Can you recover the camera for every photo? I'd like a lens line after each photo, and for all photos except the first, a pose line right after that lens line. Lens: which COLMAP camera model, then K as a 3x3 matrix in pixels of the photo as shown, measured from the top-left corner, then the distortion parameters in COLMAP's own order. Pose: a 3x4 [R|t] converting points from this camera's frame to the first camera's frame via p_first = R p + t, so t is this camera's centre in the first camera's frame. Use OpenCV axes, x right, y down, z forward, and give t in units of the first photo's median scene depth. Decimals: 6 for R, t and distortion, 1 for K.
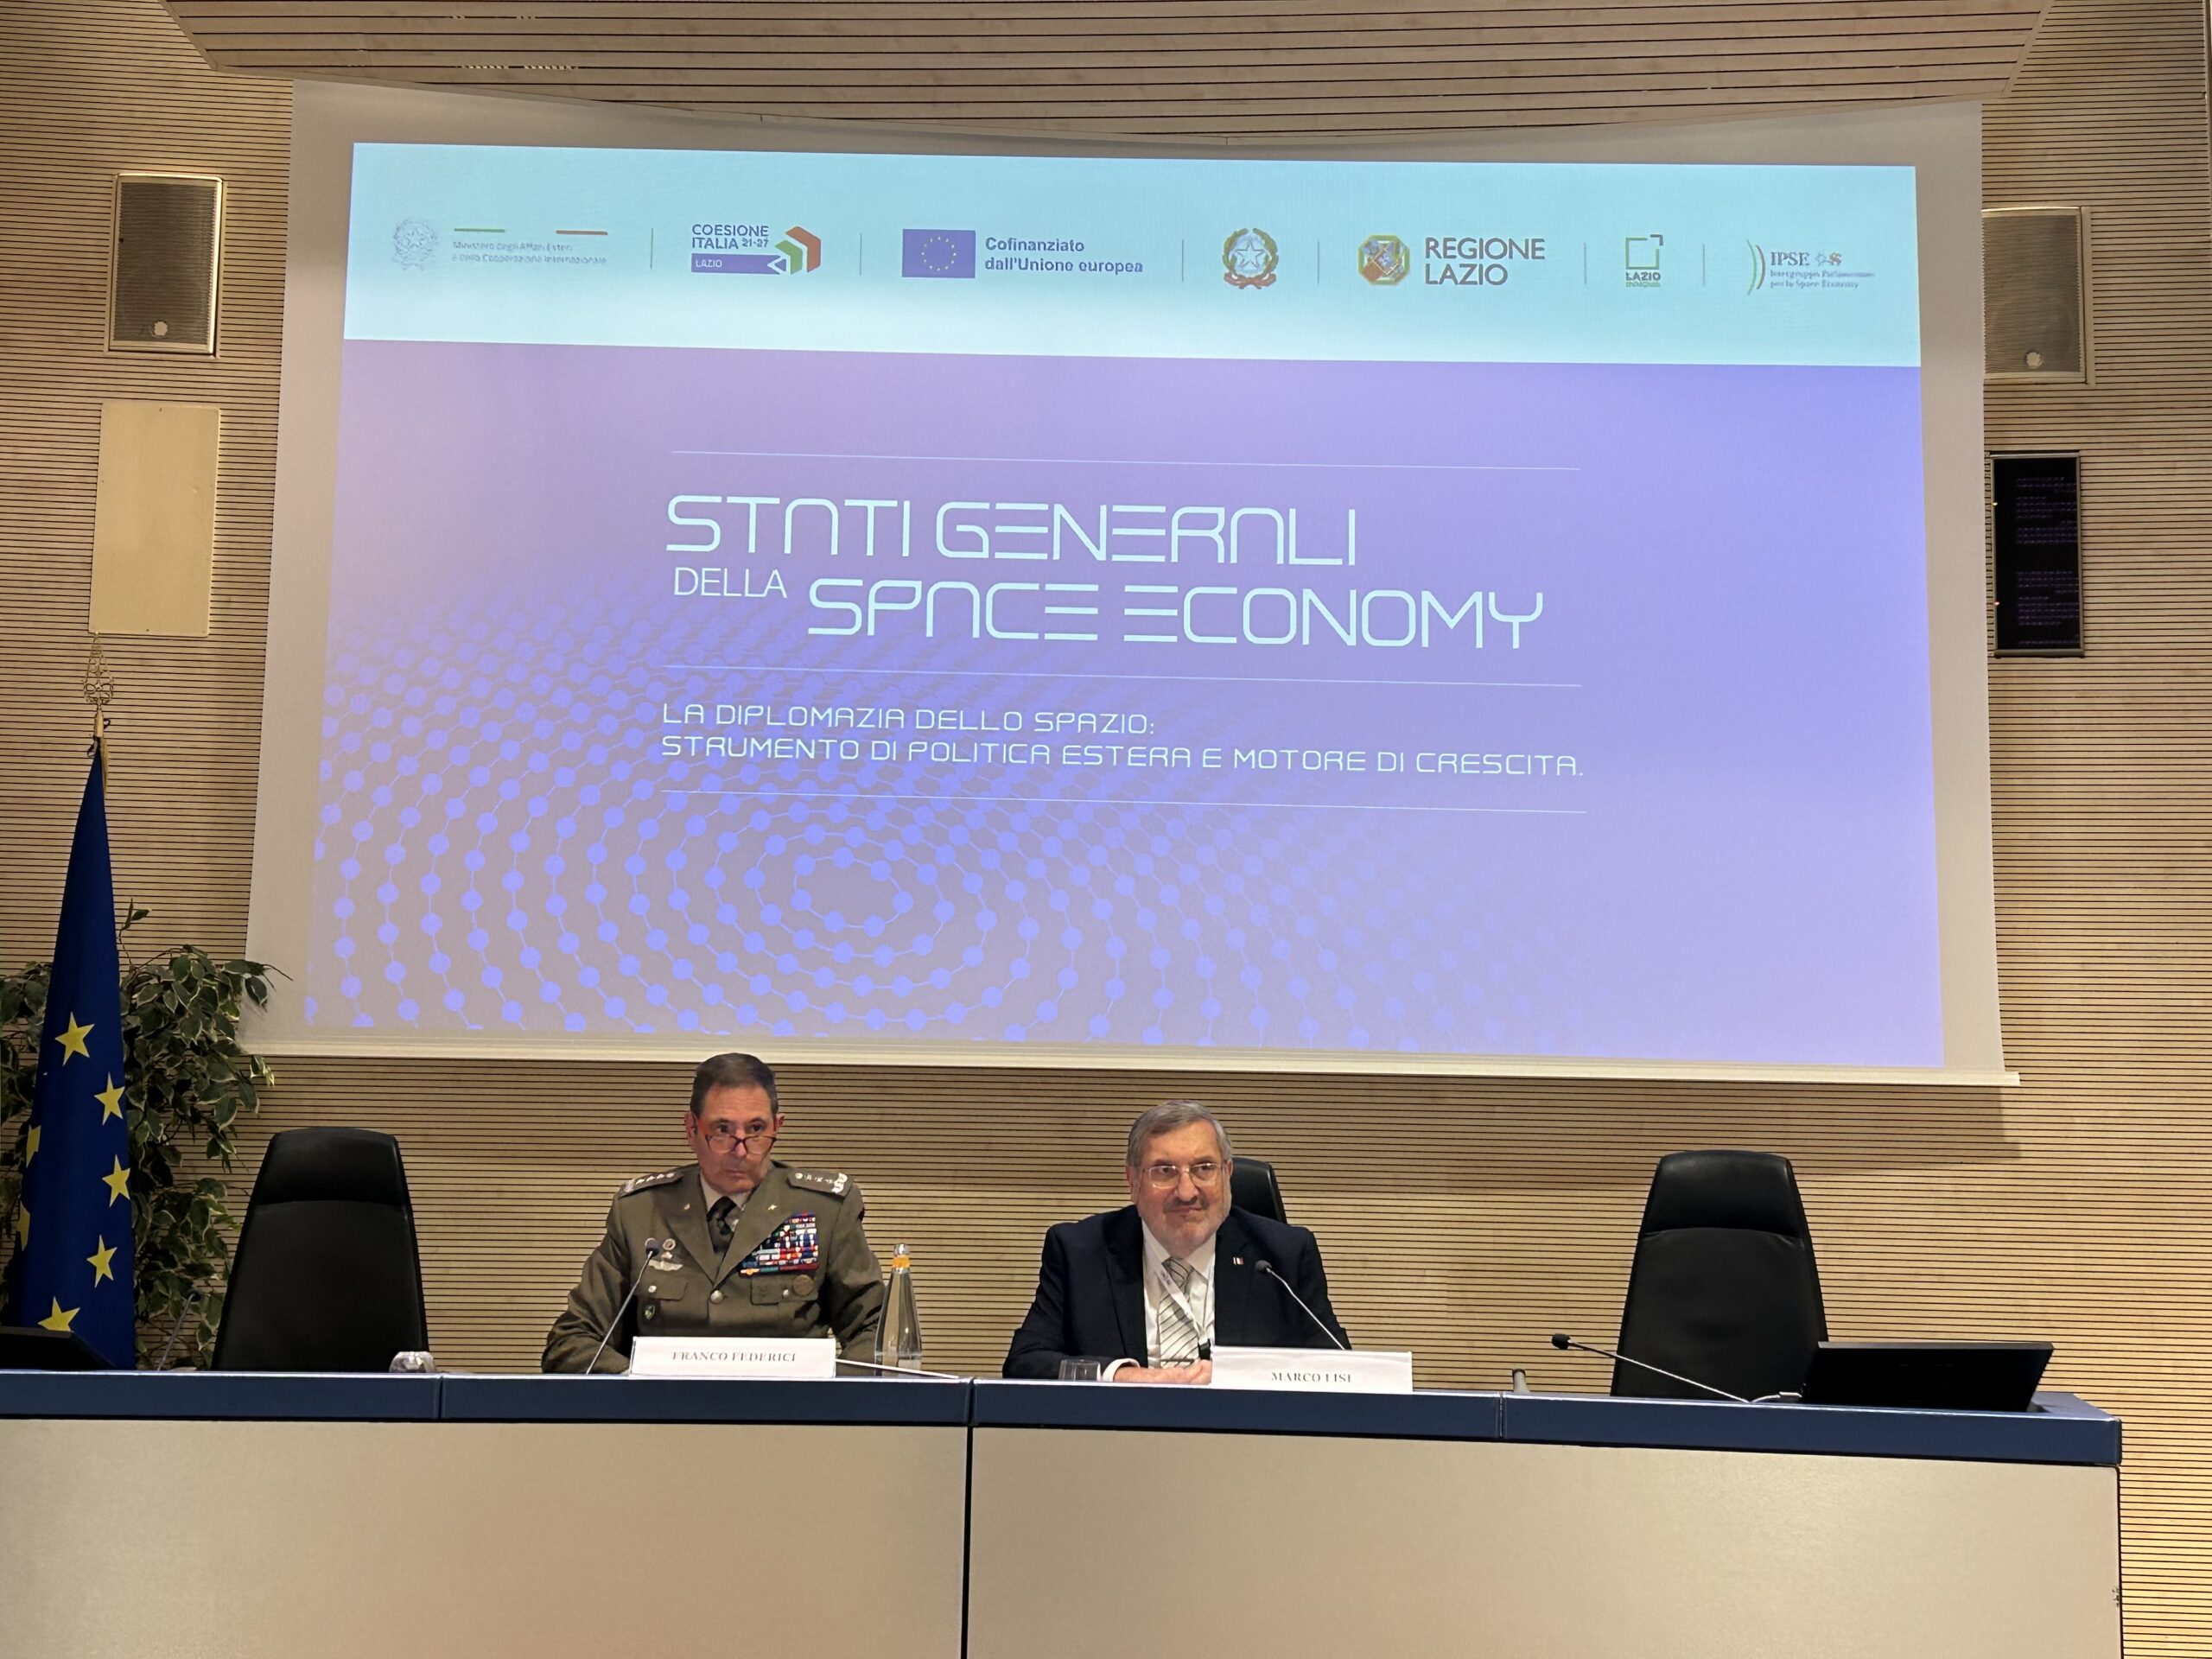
lens RADIAL K [[2993.6, 0, 1111.5], [0, 2993.6, 840.5], [0, 0, 1]] dist [0.006876, 0.000000]
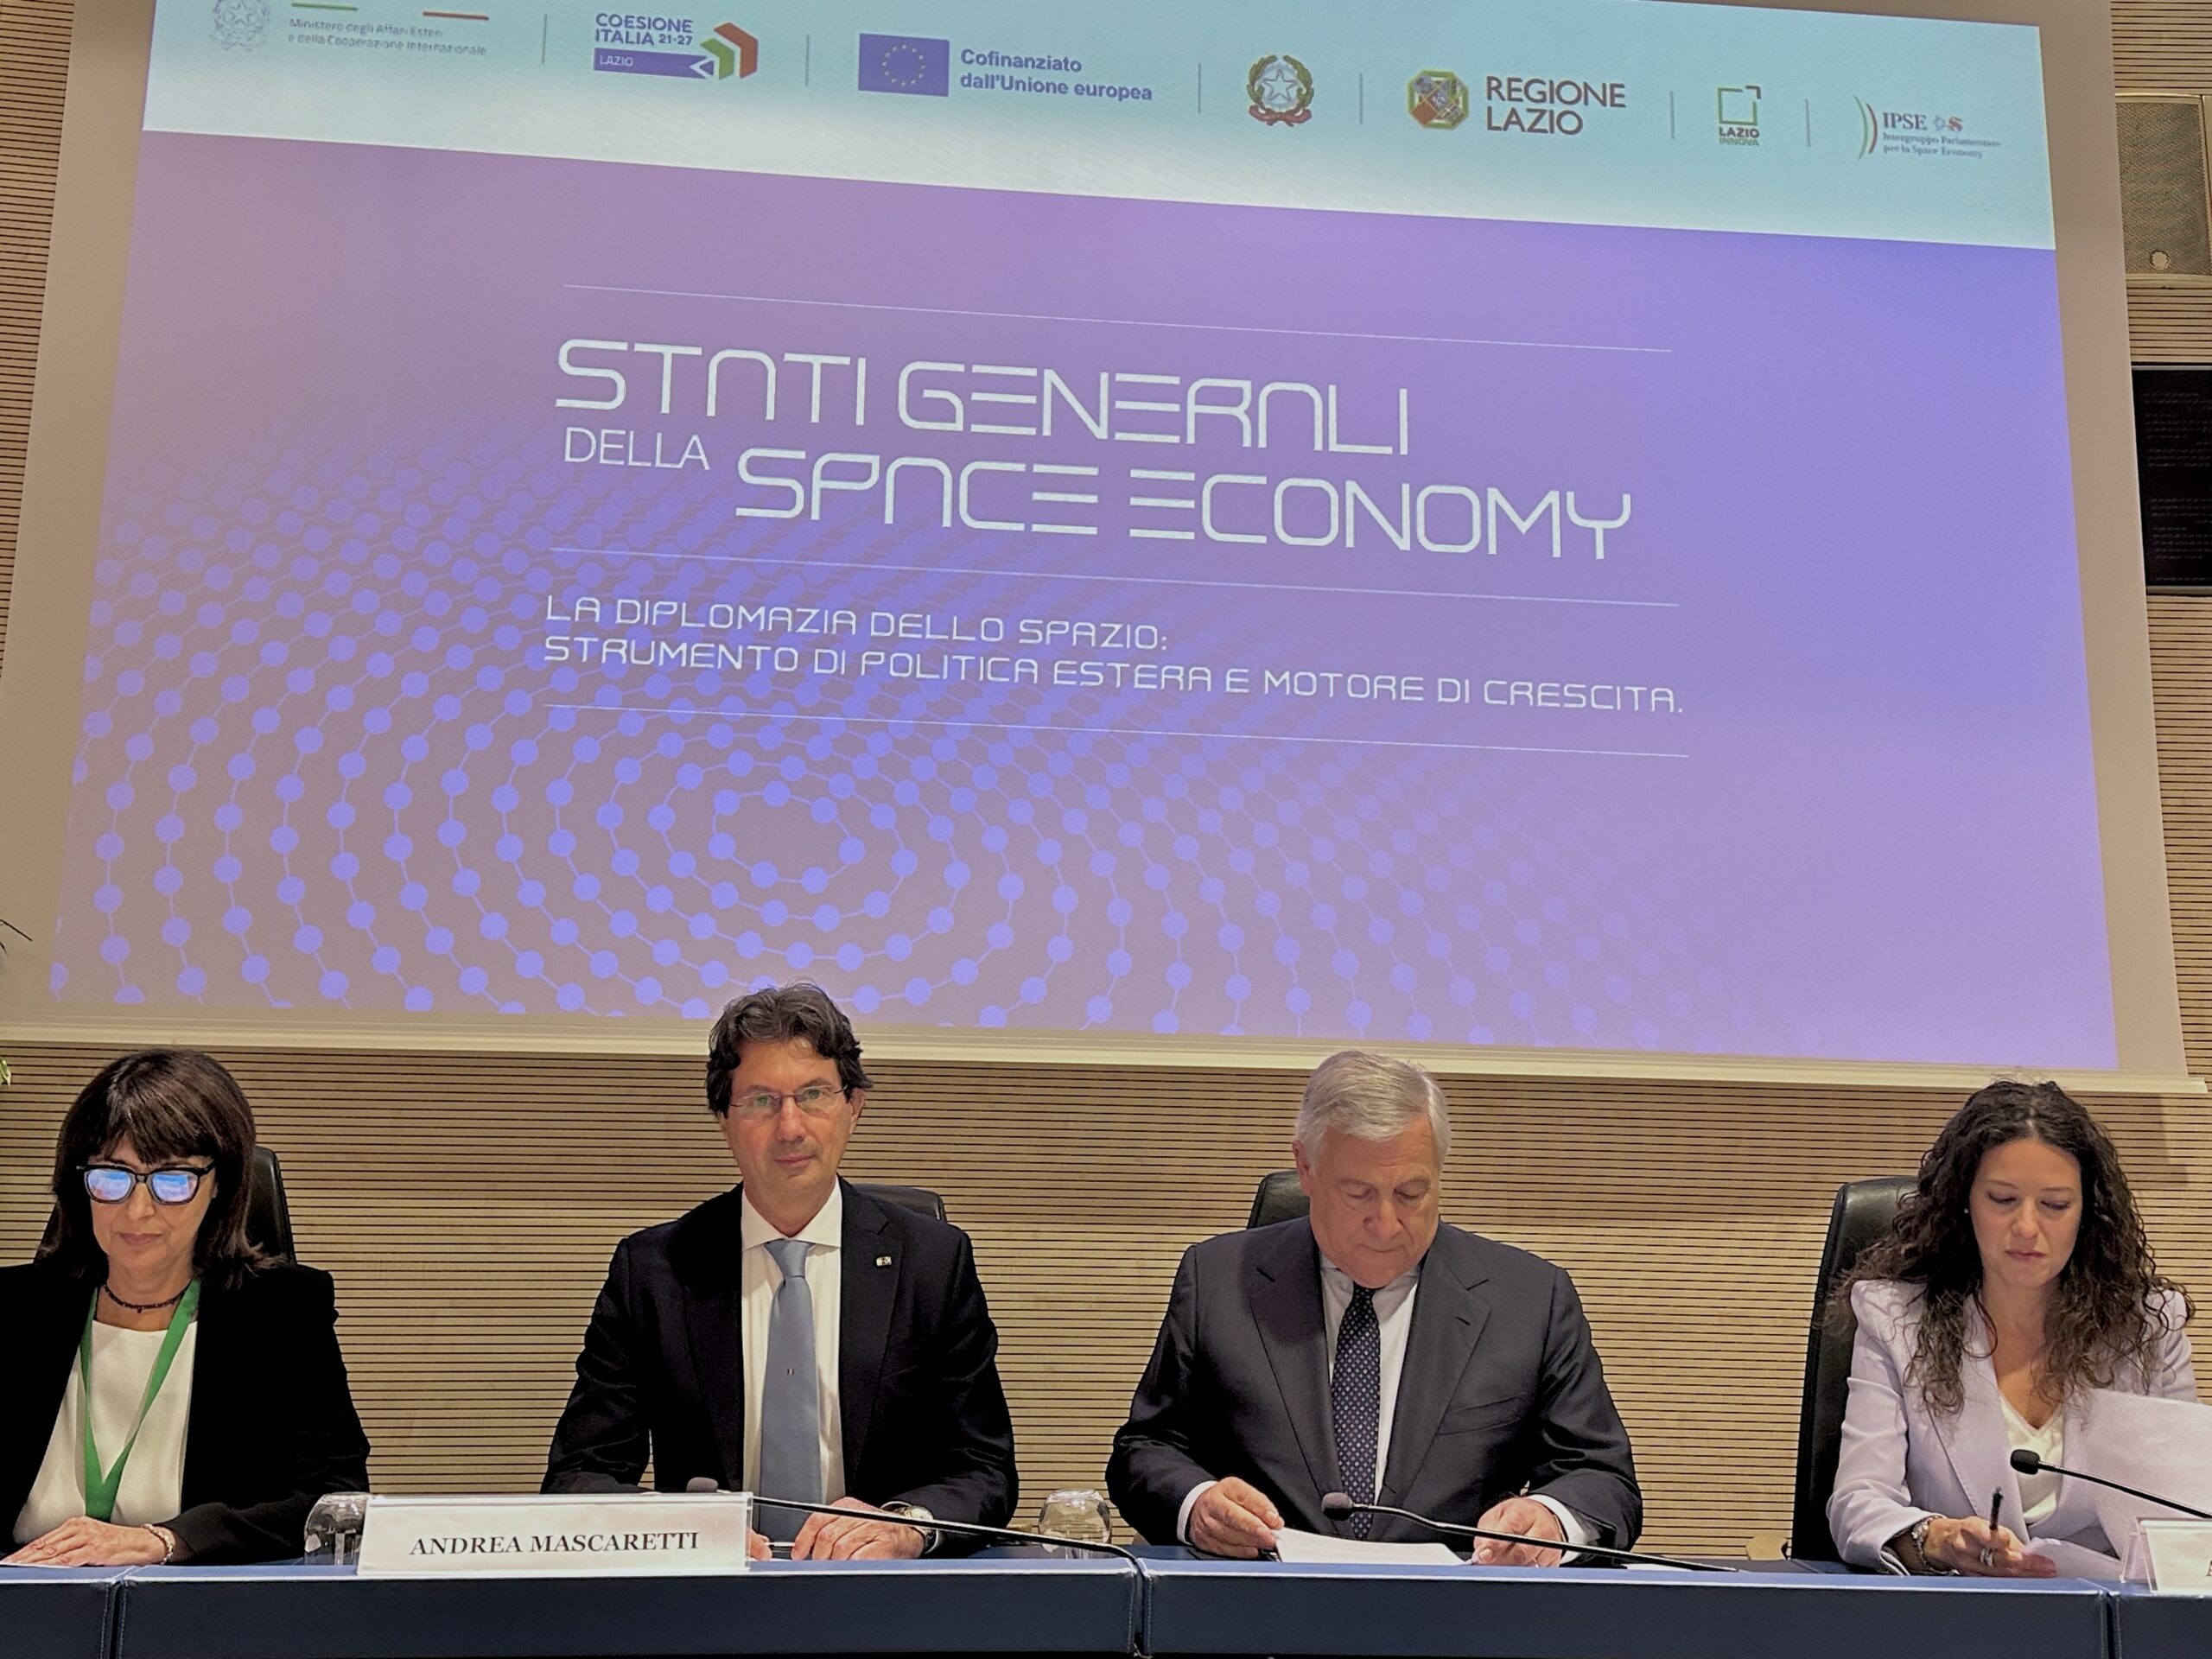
lens RADIAL K [[2339.6, 0, 1095.4], [0, 2339.6, 807.1], [0, 0, 1]] dist [0.055628, 0.000000]
pose [[0.999960, 0.002919, 0.008475, -0.010349], [-0.002488, 0.998727, -0.050373, 0.039199], [-0.008611, 0.050350, 0.998695, 0.372066]]
